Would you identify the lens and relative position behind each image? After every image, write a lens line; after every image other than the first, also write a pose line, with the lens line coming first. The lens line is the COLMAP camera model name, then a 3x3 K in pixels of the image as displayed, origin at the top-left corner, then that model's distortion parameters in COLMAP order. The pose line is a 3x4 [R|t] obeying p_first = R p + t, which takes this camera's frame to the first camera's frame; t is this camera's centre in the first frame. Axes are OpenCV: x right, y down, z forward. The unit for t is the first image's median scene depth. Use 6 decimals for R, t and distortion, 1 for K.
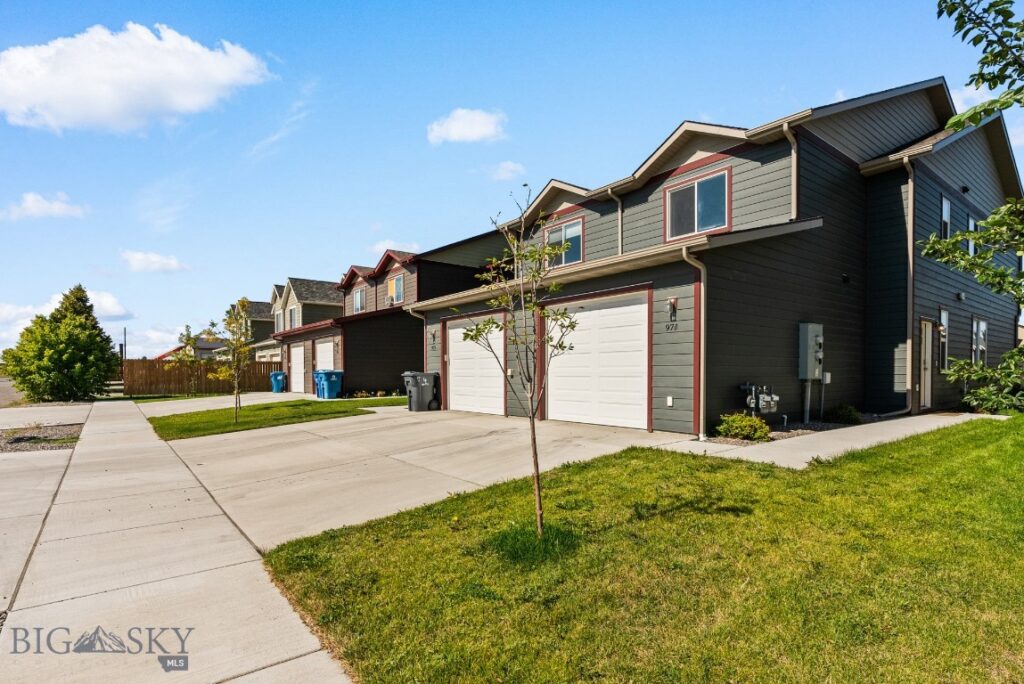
lens RADIAL K [[511.4, 0, 505.0], [0, 511.4, 374.5], [0, 0, 1]] dist [-0.003979, 0.001540]
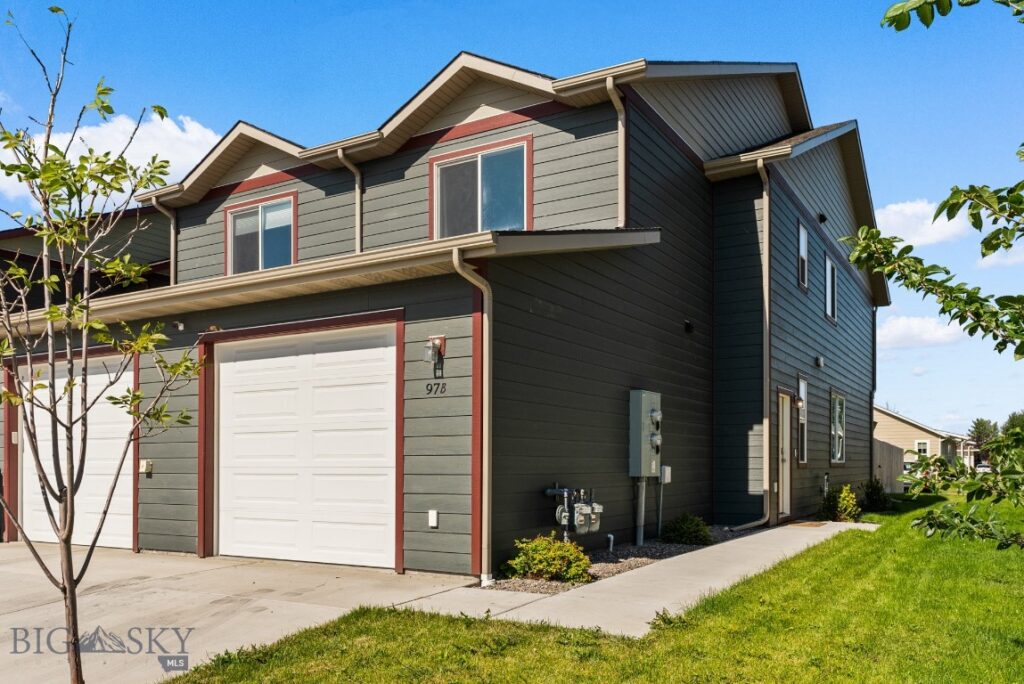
lens RADIAL K [[814.6, 0, 500.3], [0, 814.6, 452.0], [0, 0, 1]] dist [-0.003115, 0.000904]
pose [[0.930891, 0.004685, 0.365268, 0.045217], [0.001773, 0.999848, -0.017343, -0.004286], [-0.365293, 0.016792, 0.930741, 0.095121]]
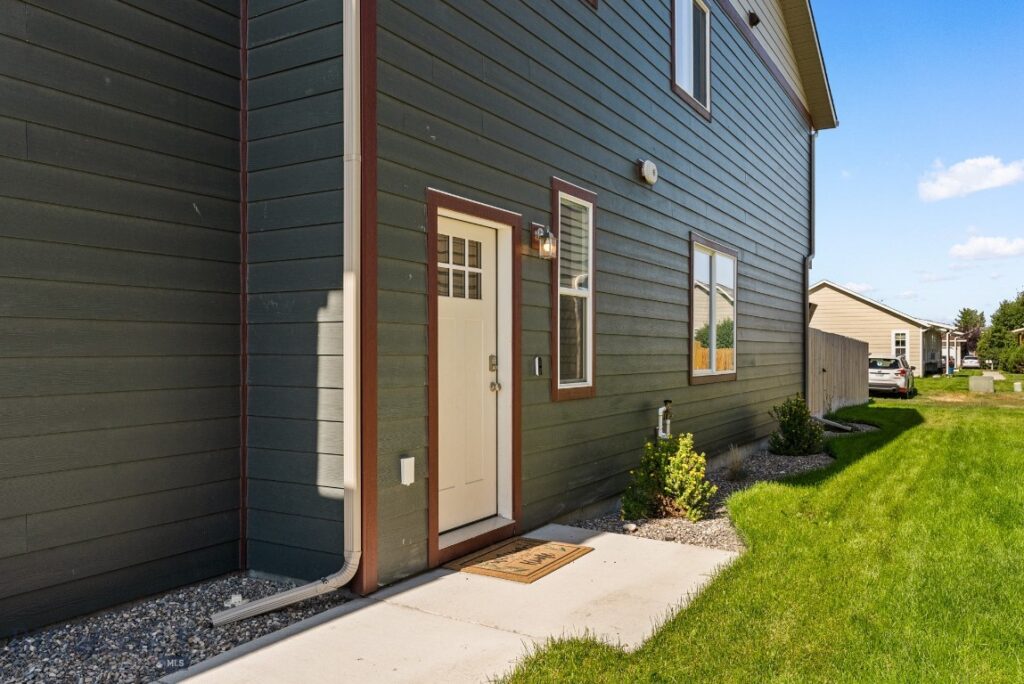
lens RADIAL K [[814.6, 0, 513.7], [0, 814.6, 332.7], [0, 0, 1]] dist [-0.003115, 0.000904]
pose [[0.921425, 0.014603, 0.388281, 0.721202], [-0.006026, 0.999710, -0.023296, -0.033811], [-0.388509, 0.019126, 0.921247, 0.631610]]
